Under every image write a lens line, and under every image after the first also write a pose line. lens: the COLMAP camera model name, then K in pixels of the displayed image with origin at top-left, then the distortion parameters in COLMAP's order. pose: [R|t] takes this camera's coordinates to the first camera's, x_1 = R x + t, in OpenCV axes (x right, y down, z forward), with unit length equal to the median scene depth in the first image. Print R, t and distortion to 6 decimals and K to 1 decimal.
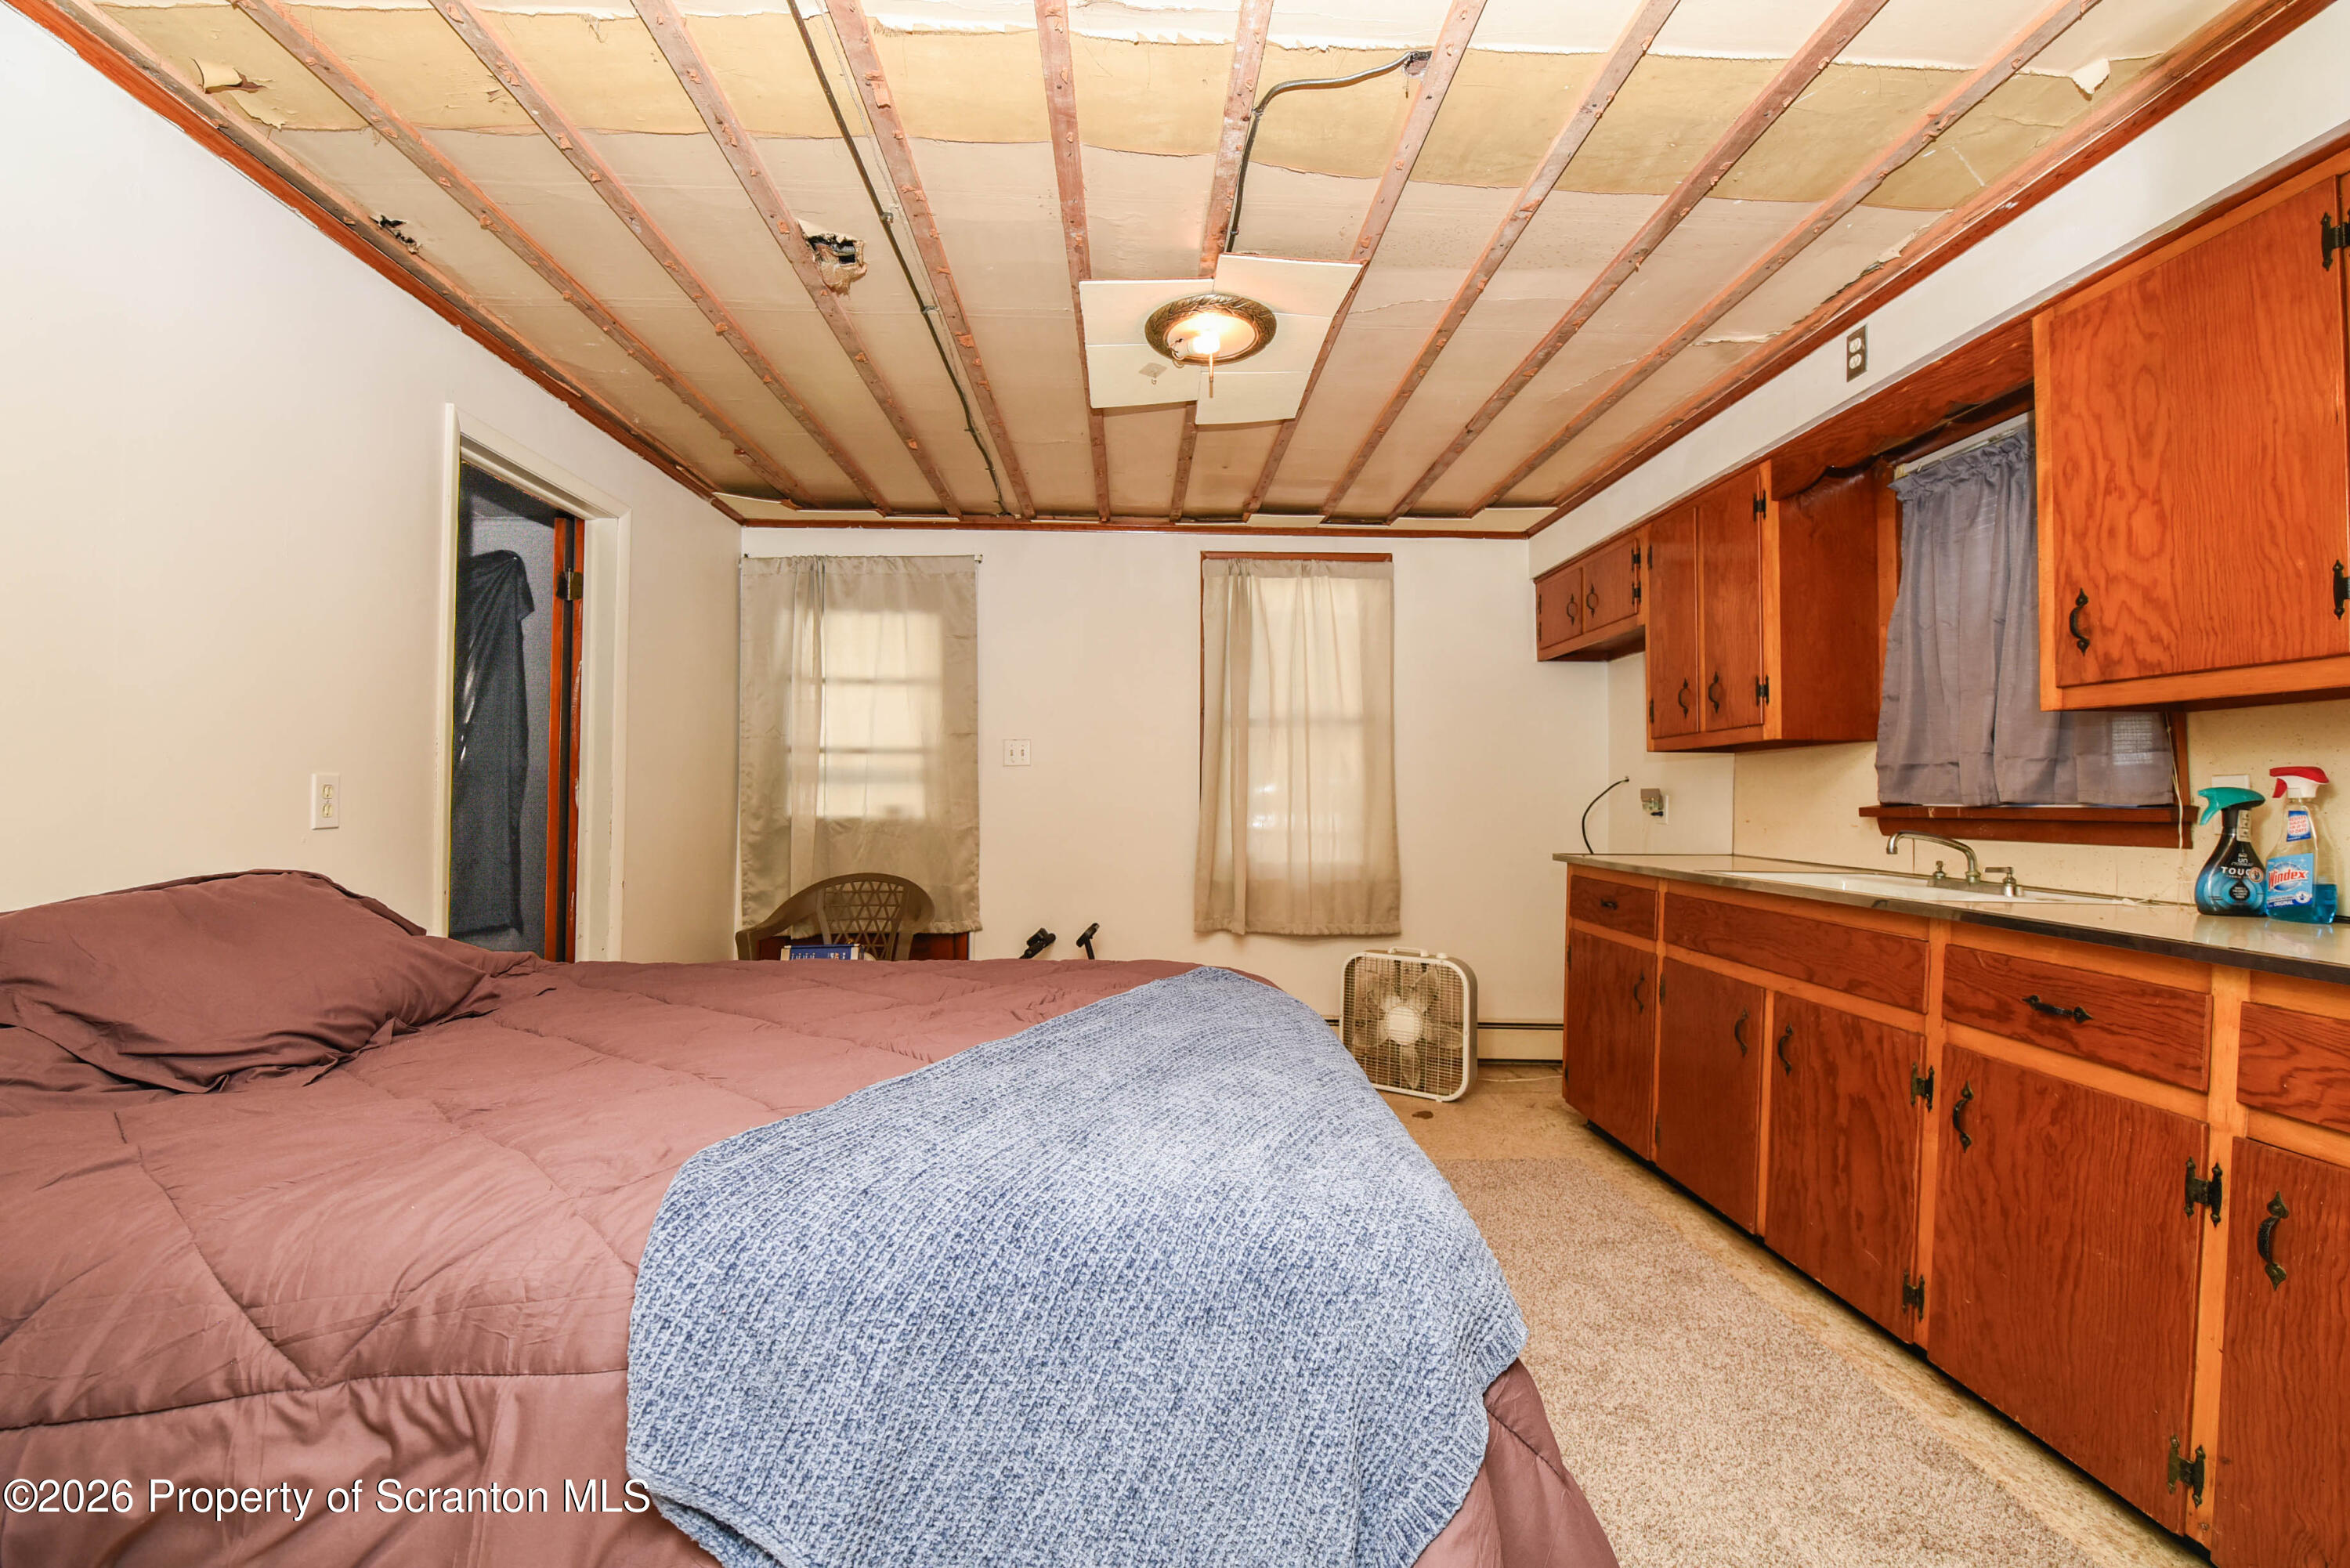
lens RADIAL K [[1013.6, 0, 1178.0], [0, 1013.6, 786.0], [0, 0, 1]] dist [-0.013541, -0.000832]
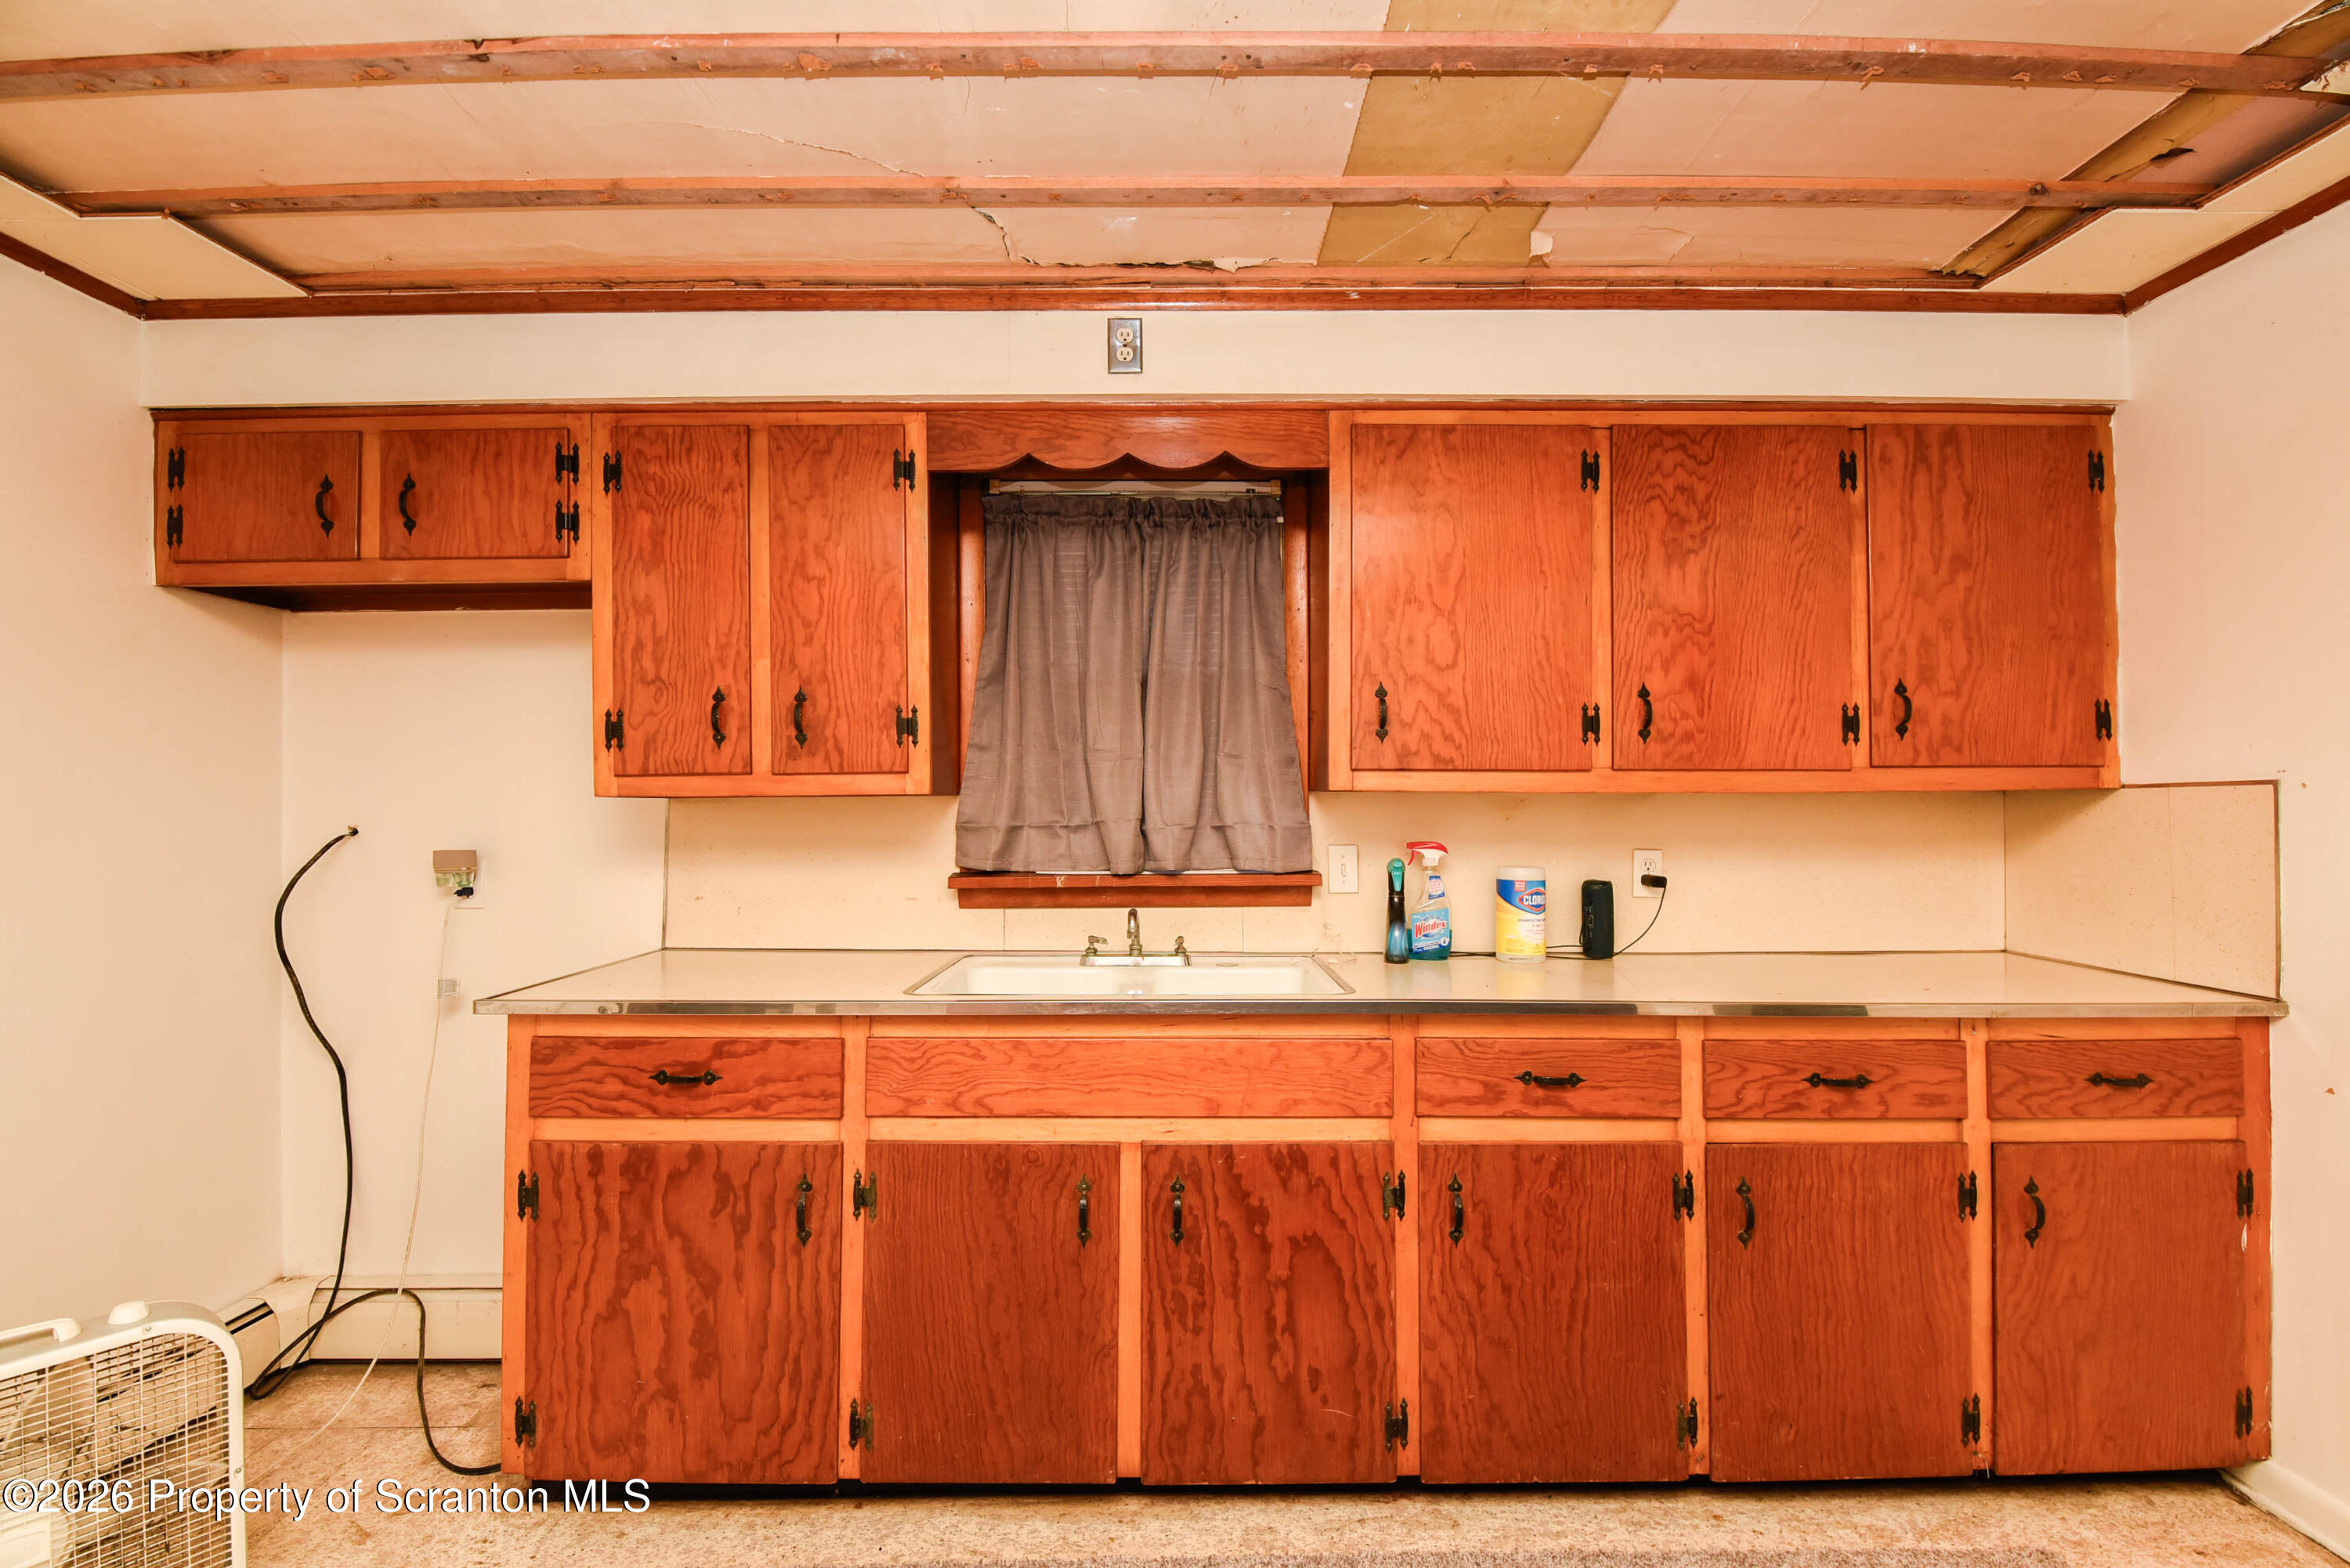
lens RADIAL K [[1013.6, 0, 1178.0], [0, 1013.6, 786.0], [0, 0, 1]] dist [-0.013541, -0.000832]
pose [[0.042450, 0.011869, 0.999028, -0.211812], [-0.010684, 0.999878, -0.011426, -0.069455], [-0.999041, -0.010188, 0.042572, 1.187556]]
